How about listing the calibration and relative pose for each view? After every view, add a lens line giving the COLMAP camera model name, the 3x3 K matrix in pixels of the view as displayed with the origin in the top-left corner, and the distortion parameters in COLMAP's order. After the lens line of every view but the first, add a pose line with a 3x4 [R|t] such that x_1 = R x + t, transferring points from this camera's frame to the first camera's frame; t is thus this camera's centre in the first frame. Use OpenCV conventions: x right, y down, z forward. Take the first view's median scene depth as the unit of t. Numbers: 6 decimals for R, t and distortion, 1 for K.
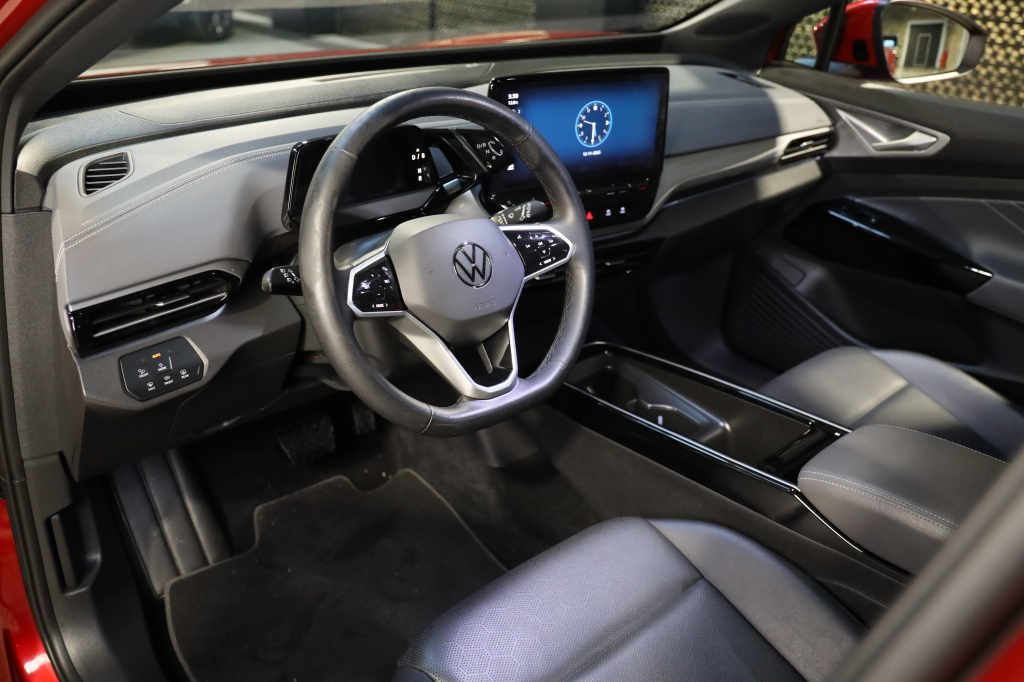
lens RADIAL K [[909.4, 0, 514.6], [0, 909.4, 339.5], [0, 0, 1]] dist [-0.006430, 0.042209]
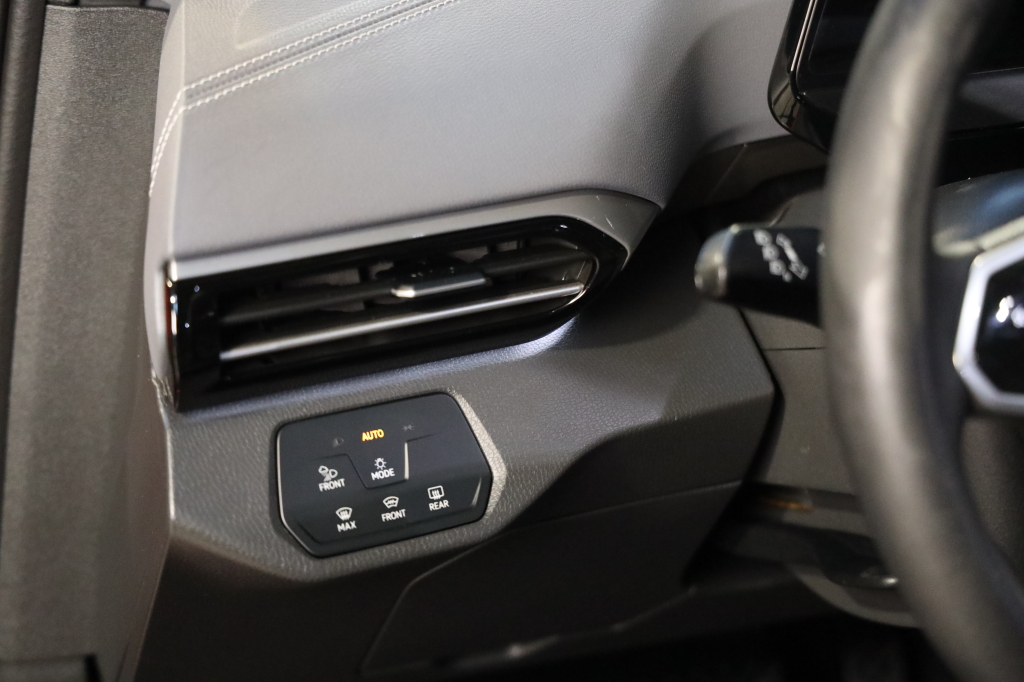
lens RADIAL K [[2263.2, 0, 510.5], [0, 2263.2, 342.2], [0, 0, 1]] dist [0.196806, 0.000000]
pose [[0.943460, 0.131206, -0.304415, -0.075347], [-0.148561, 0.988303, -0.034459, 0.004169], [0.296333, 0.077735, 0.951916, 0.164540]]
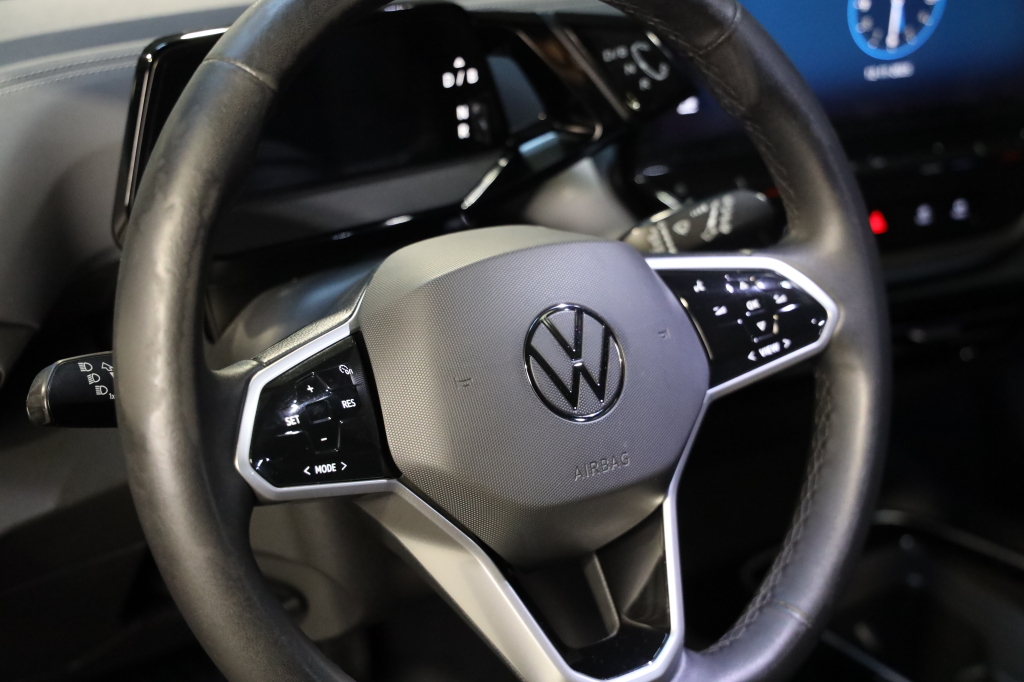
lens RADIAL K [[1748.7, 0, 515.8], [0, 1748.7, 345.1], [0, 0, 1]] dist [0.224306, 0.000000]
pose [[0.993908, 0.032283, -0.105380, 0.007305], [-0.036353, 0.998656, -0.036931, -0.057306], [0.104047, 0.040537, 0.993746, 0.237527]]
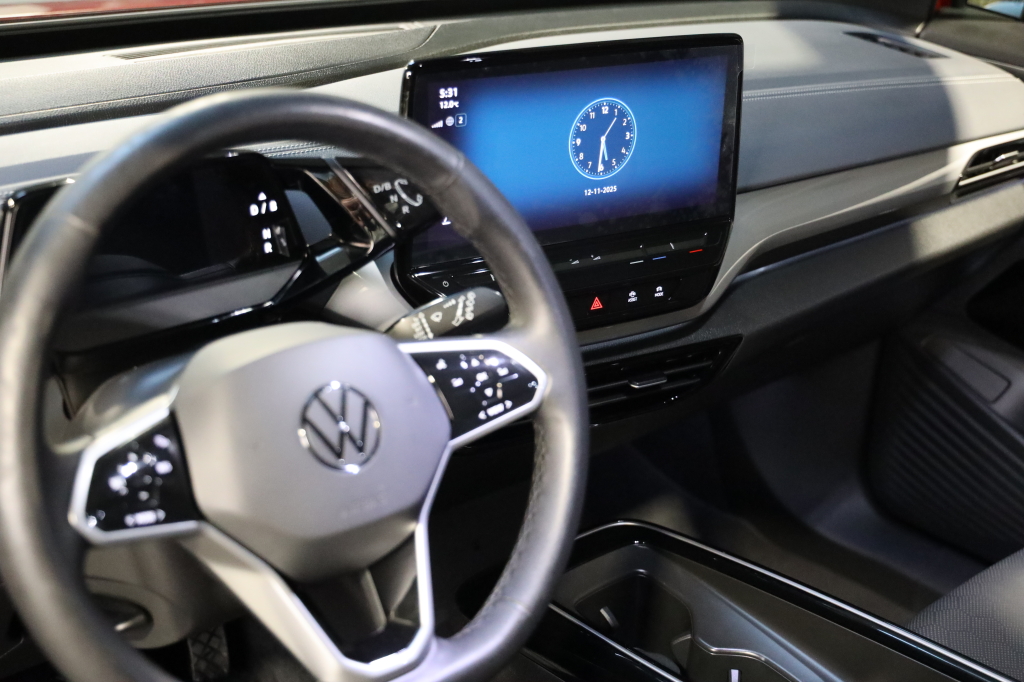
lens RADIAL K [[1446.6, 0, 508.8], [0, 1446.6, 346.3], [0, 0, 1]] dist [0.139688, 0.000000]
pose [[0.999593, -0.002217, -0.028444, 0.069525], [0.000488, 0.998159, -0.060654, -0.073479], [0.028526, 0.060615, 0.997754, 0.162390]]
